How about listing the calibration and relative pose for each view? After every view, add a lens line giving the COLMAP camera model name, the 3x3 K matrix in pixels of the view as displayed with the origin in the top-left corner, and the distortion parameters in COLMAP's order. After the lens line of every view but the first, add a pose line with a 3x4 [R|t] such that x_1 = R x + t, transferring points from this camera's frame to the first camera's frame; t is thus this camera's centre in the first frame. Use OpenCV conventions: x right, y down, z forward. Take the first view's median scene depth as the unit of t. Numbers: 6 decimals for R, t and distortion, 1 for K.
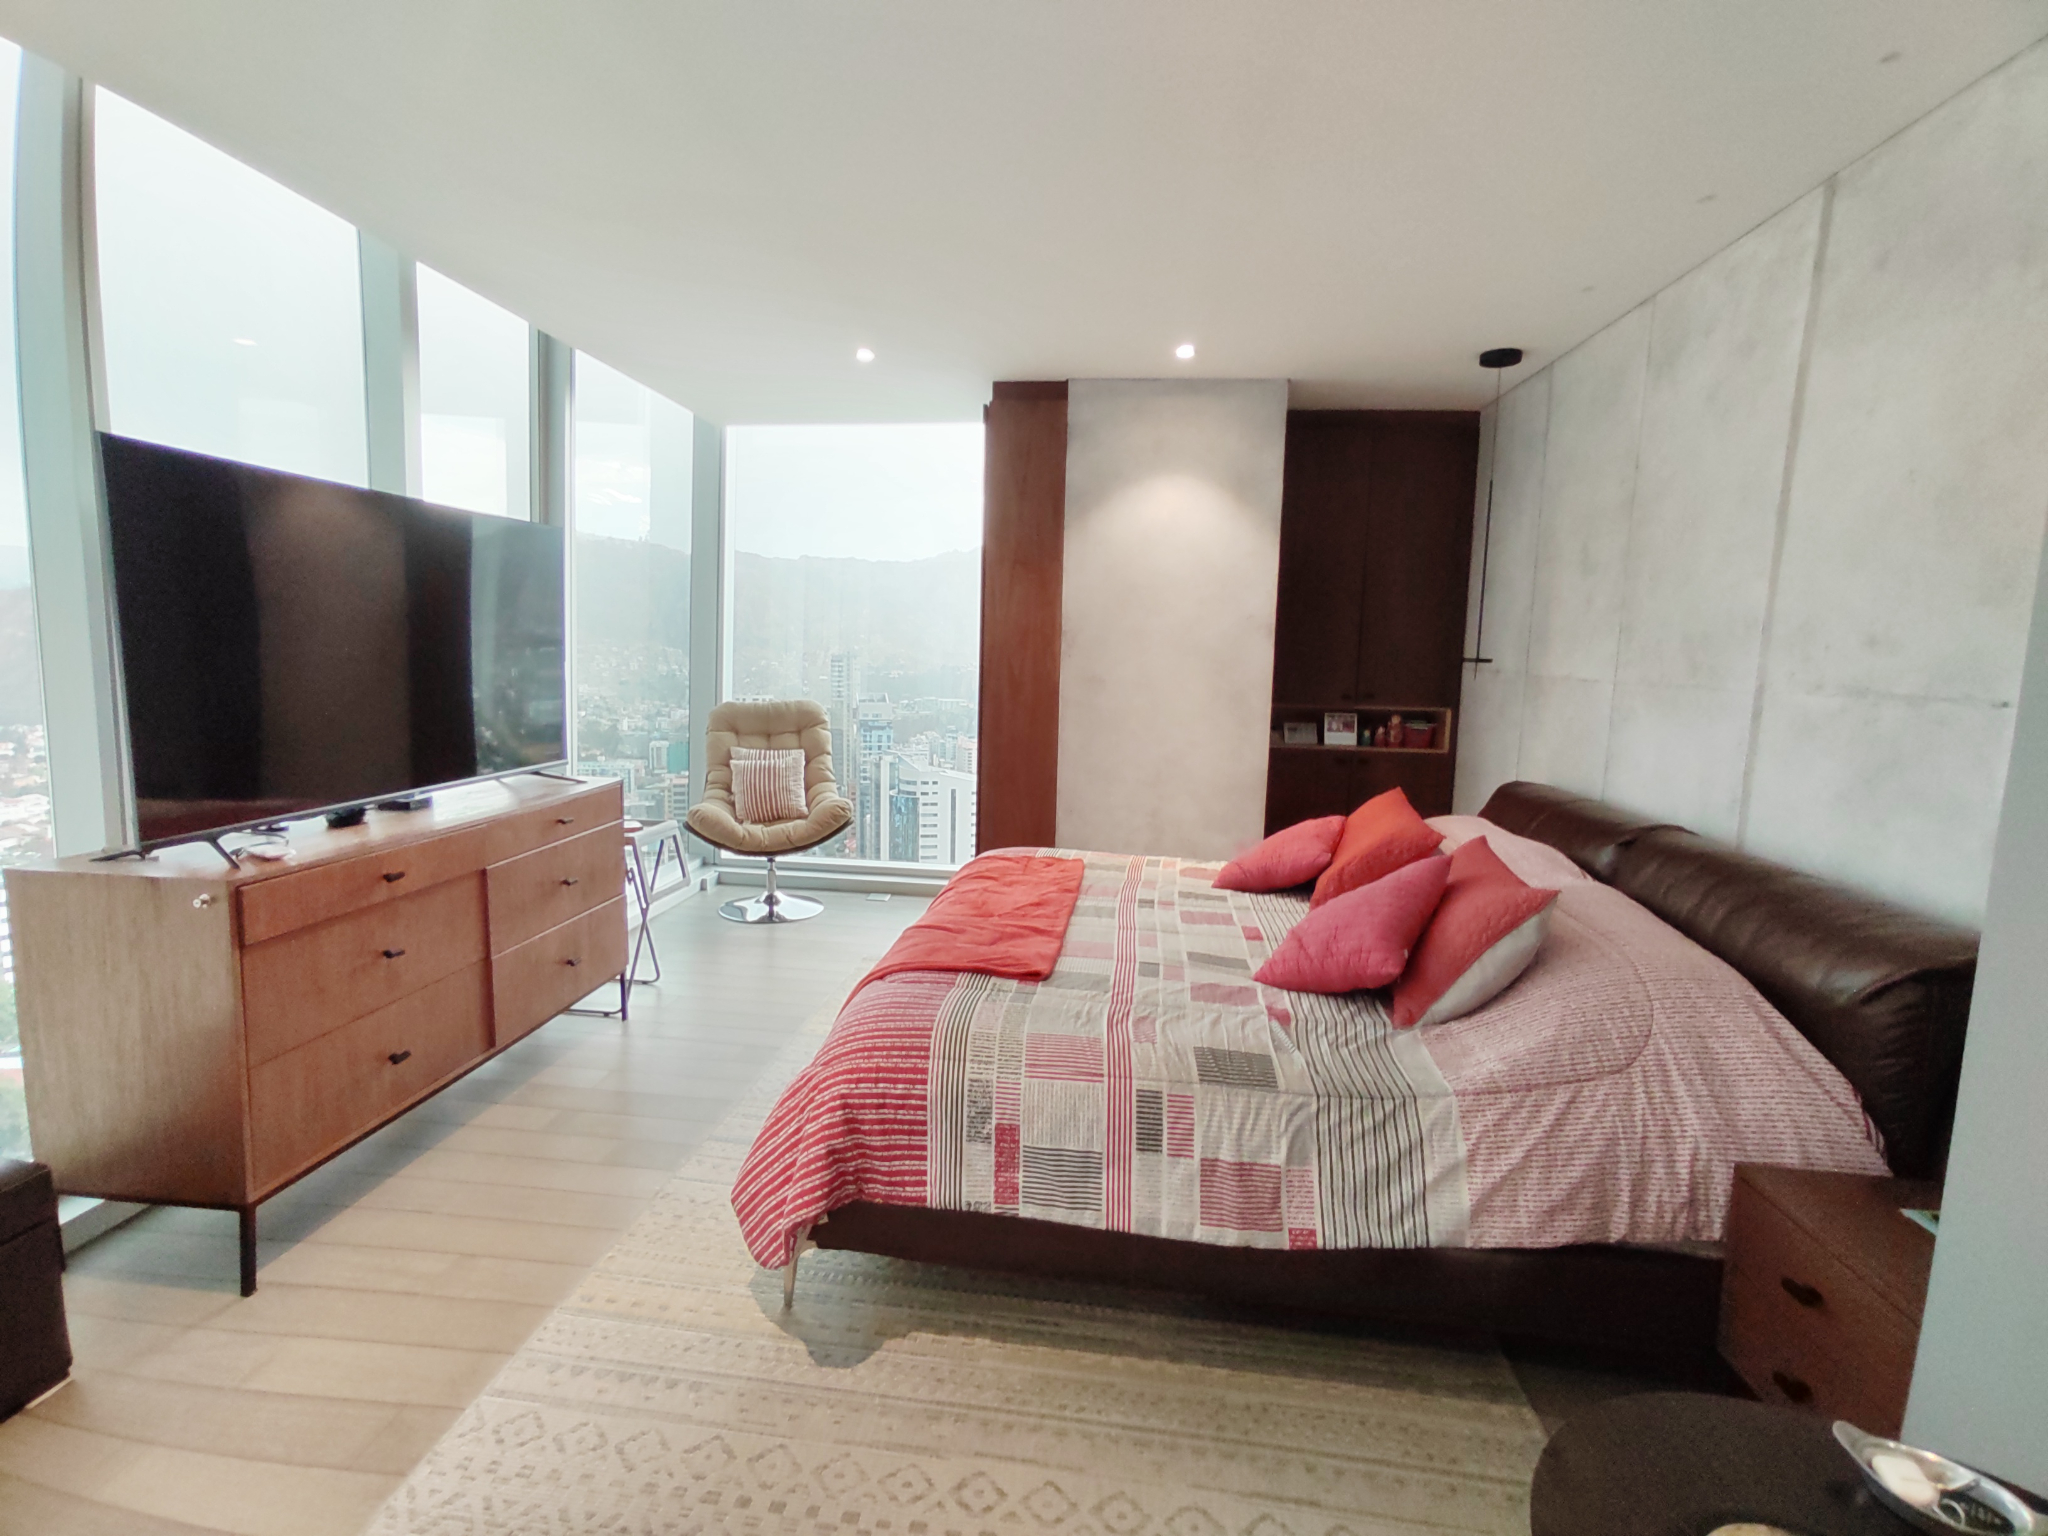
lens RADIAL K [[944.2, 0, 1017.1], [0, 944.2, 761.0], [0, 0, 1]] dist [-0.046680, 0.046550]
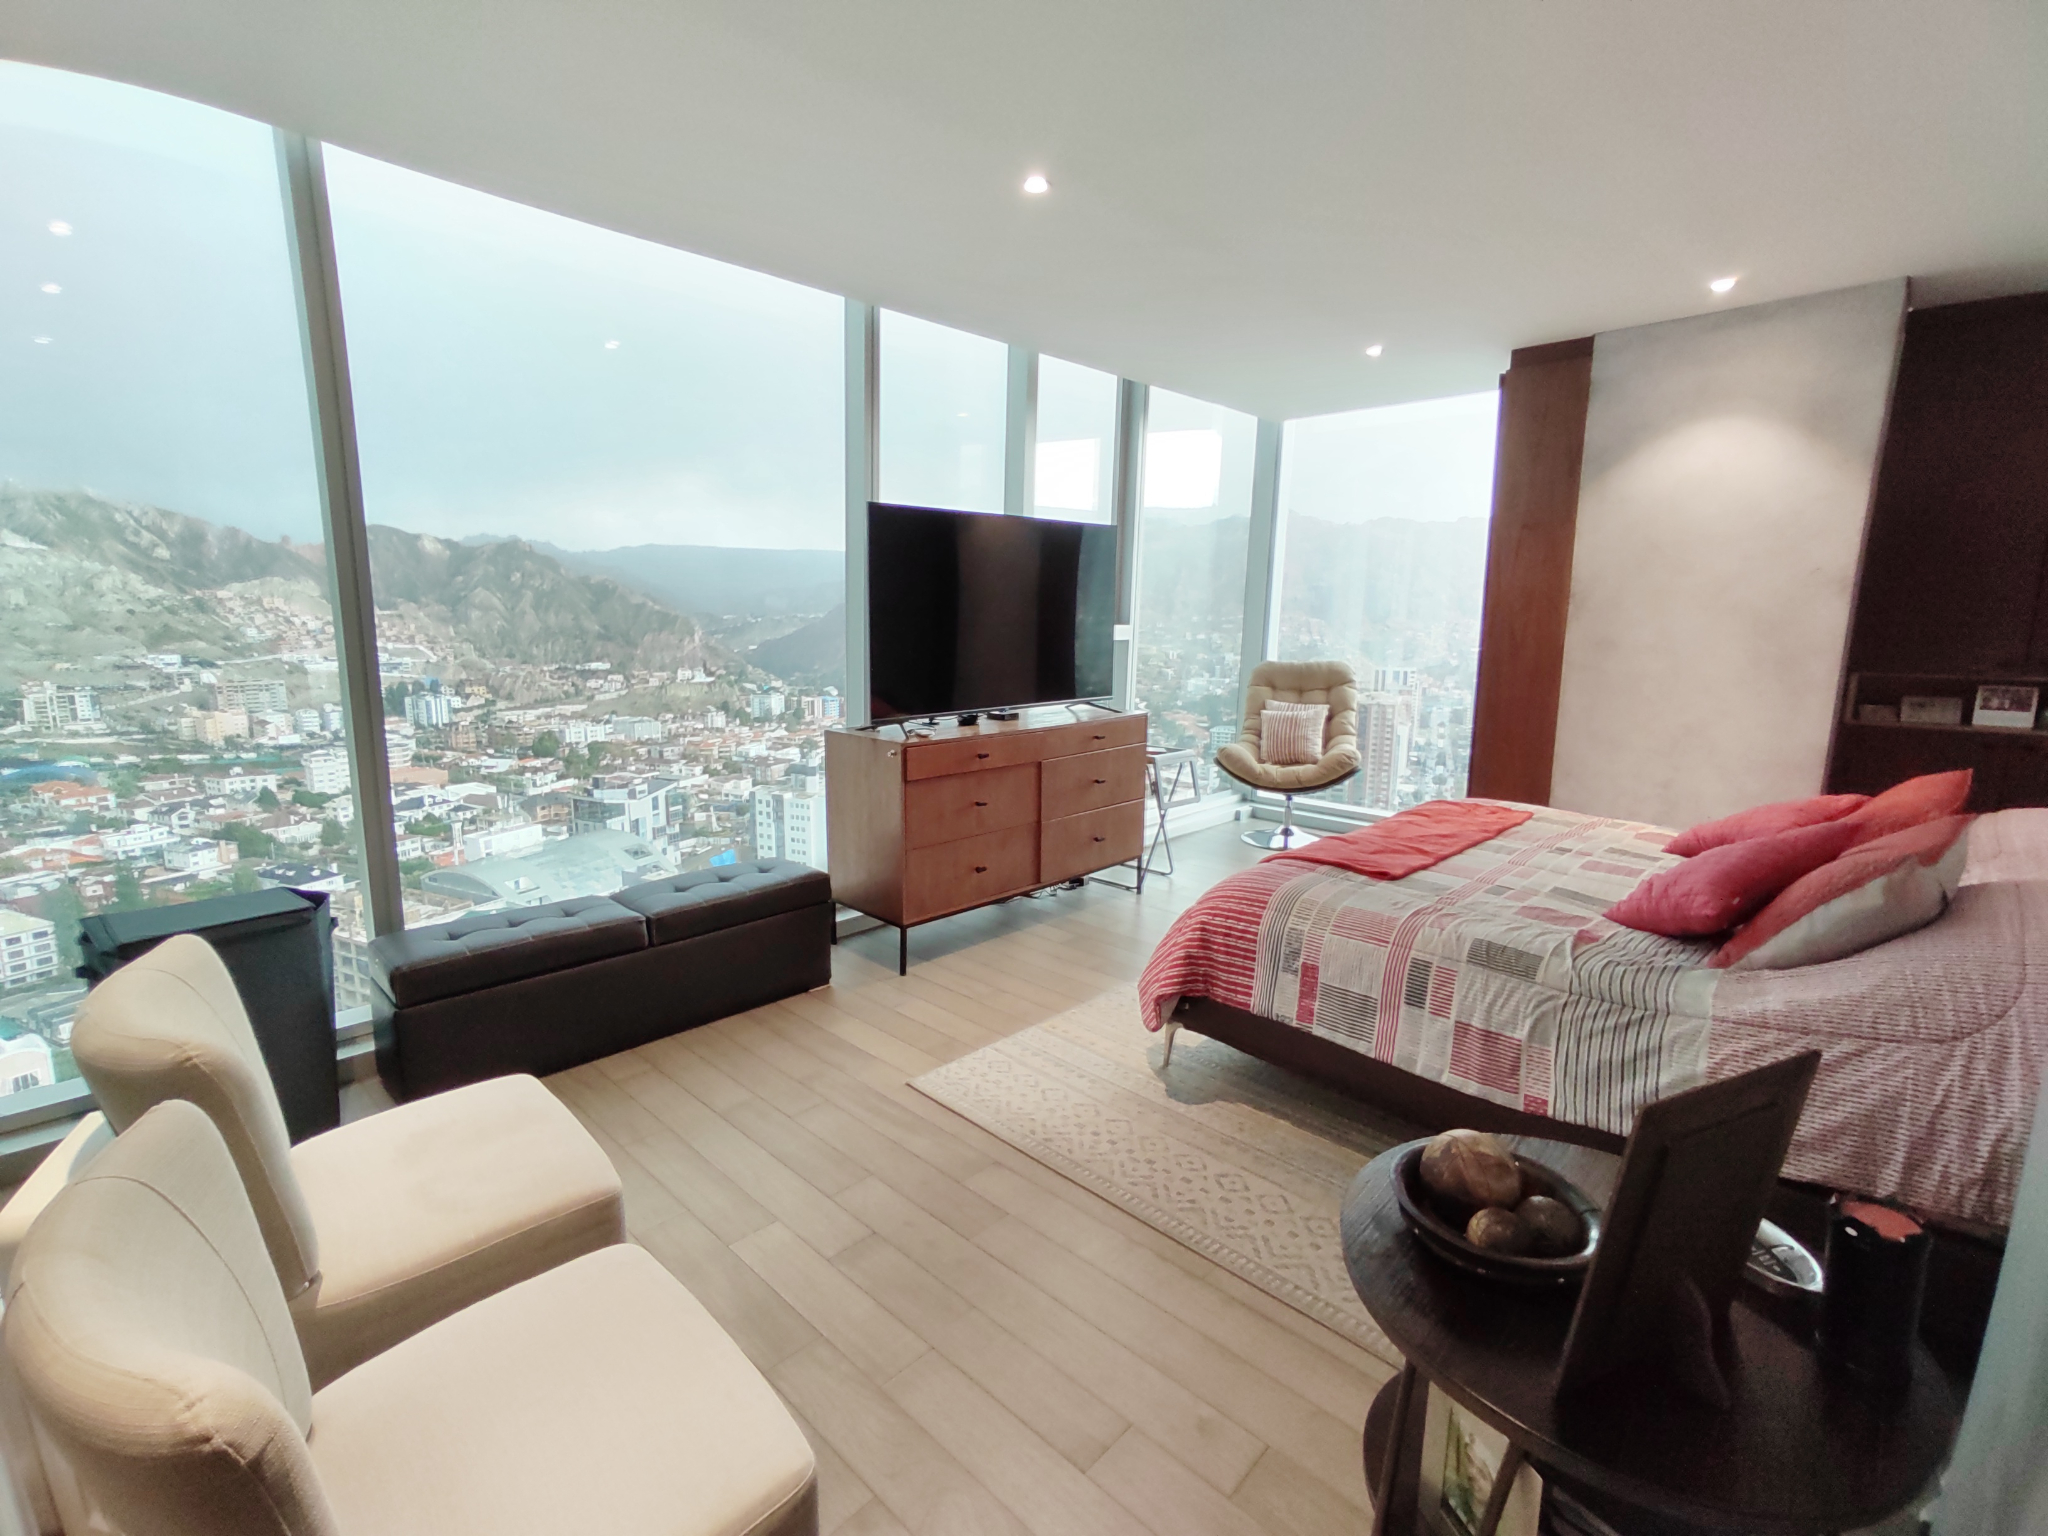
lens RADIAL K [[944.4, 0, 1017.0], [0, 944.4, 763.4], [0, 0, 1]] dist [-0.047844, 0.046329]
pose [[0.793091, 0.082307, -0.603517, 0.382110], [-0.062313, 0.996593, 0.054027, 0.047785], [0.605908, -0.005241, 0.795518, -0.275200]]
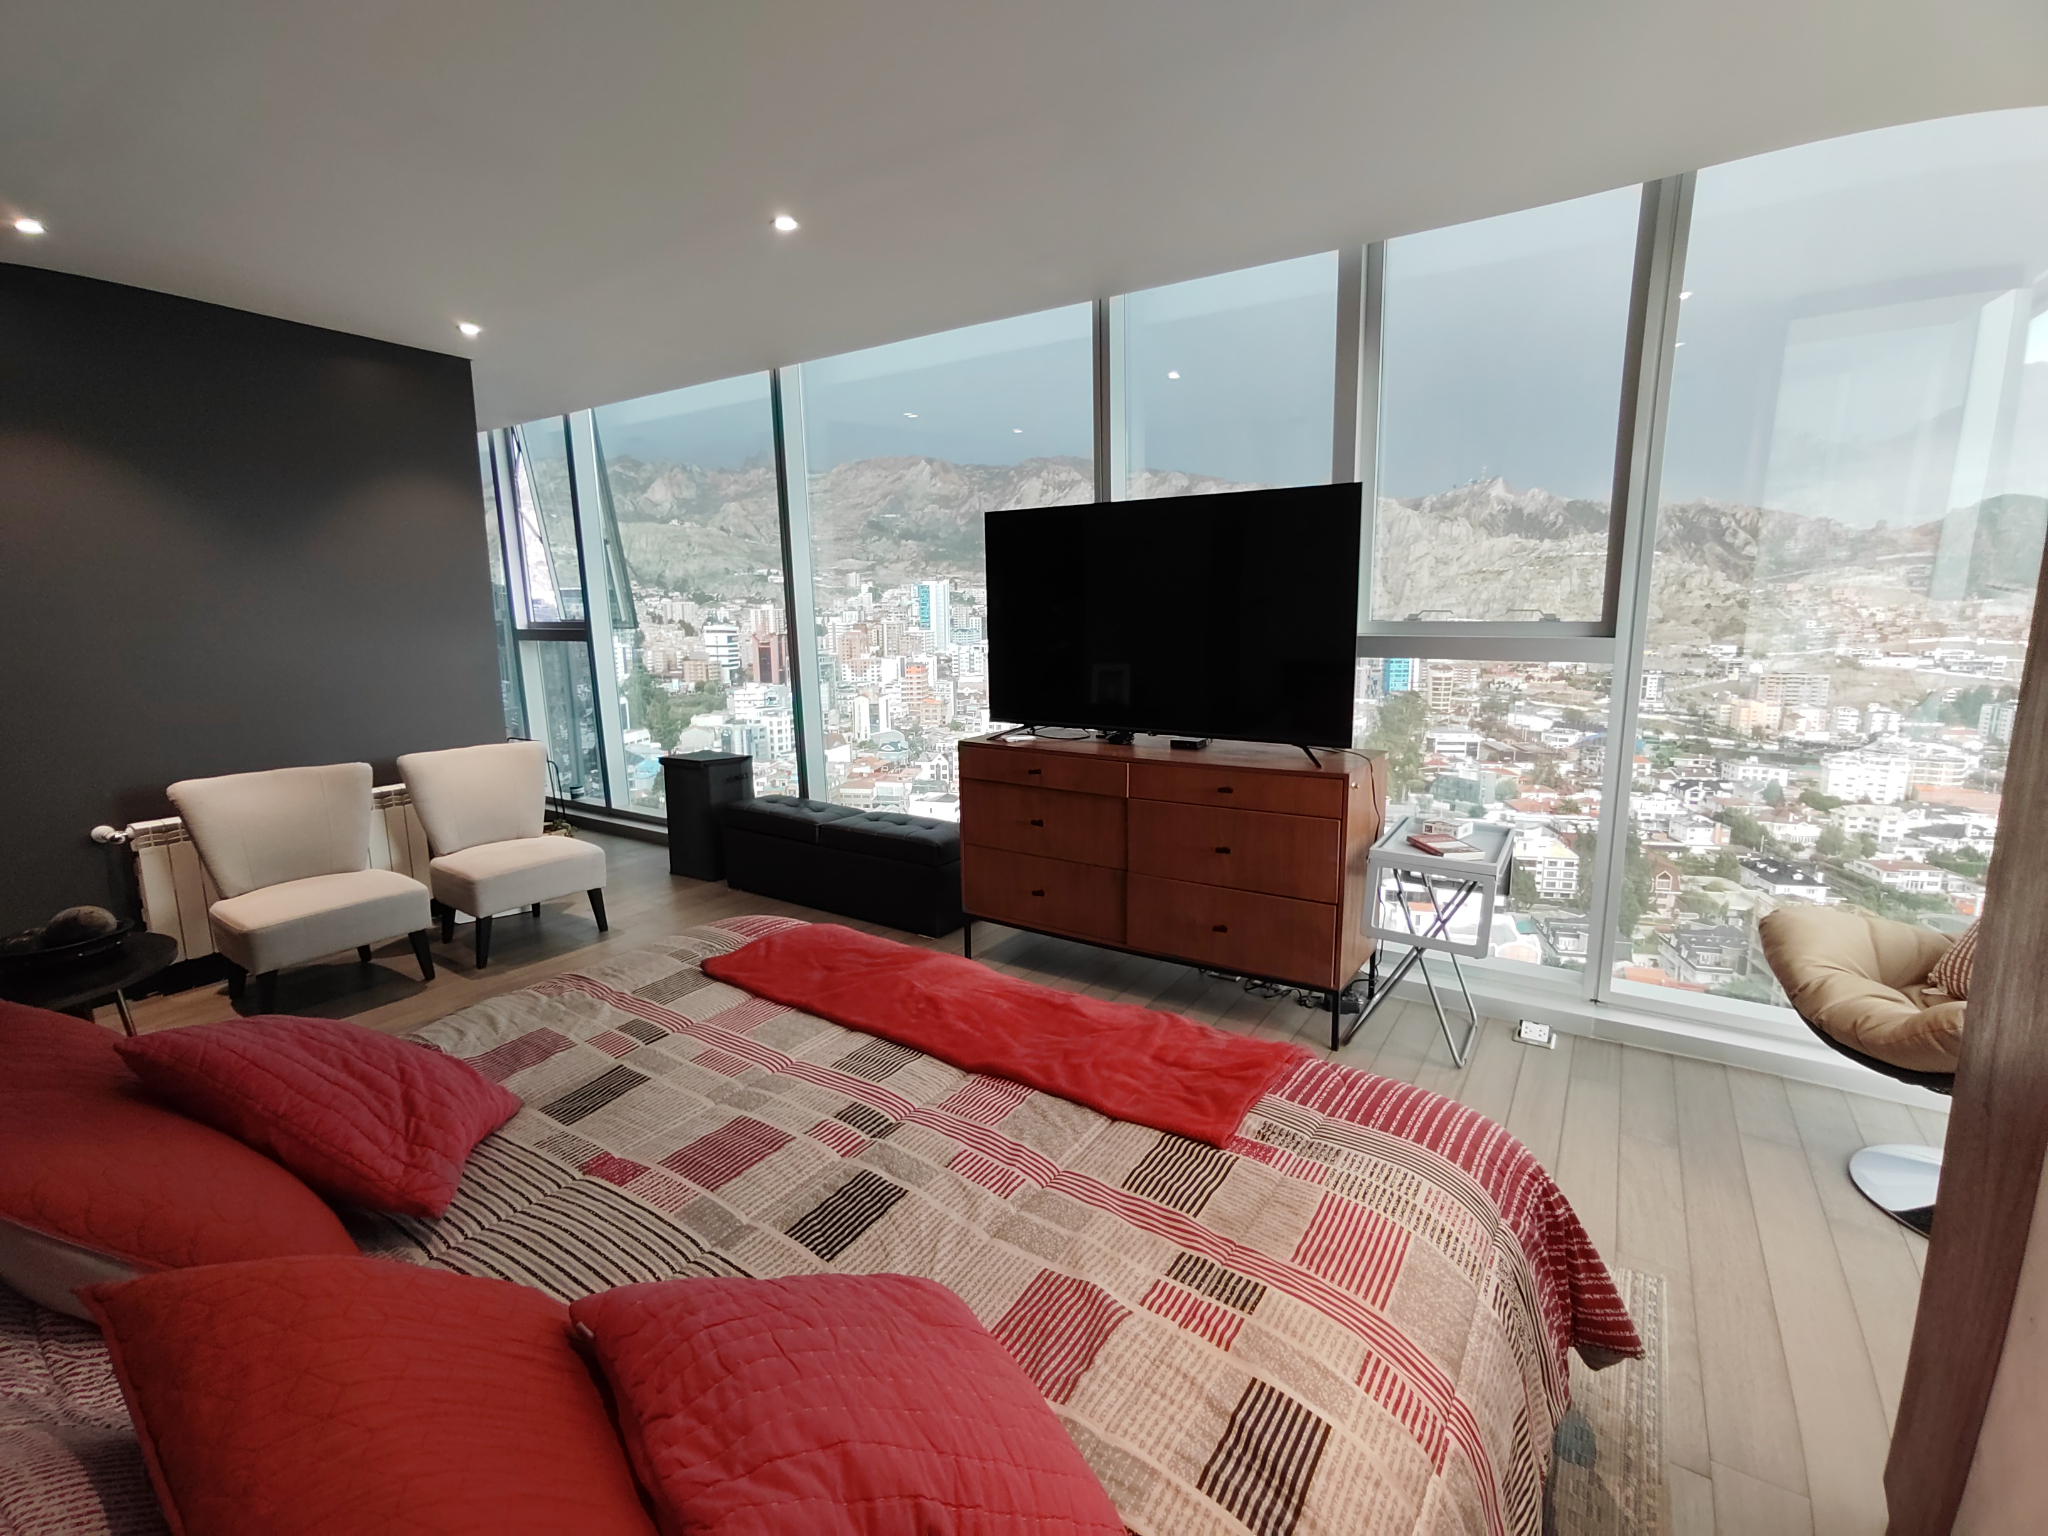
lens RADIAL K [[944.2, 0, 1017.1], [0, 944.2, 761.0], [0, 0, 1]] dist [-0.046680, 0.046550]
pose [[-0.449076, 0.130460, -0.883918, 0.717214], [-0.108623, 0.973974, 0.198937, -0.199957], [0.886866, 0.185352, -0.423217, 1.705121]]
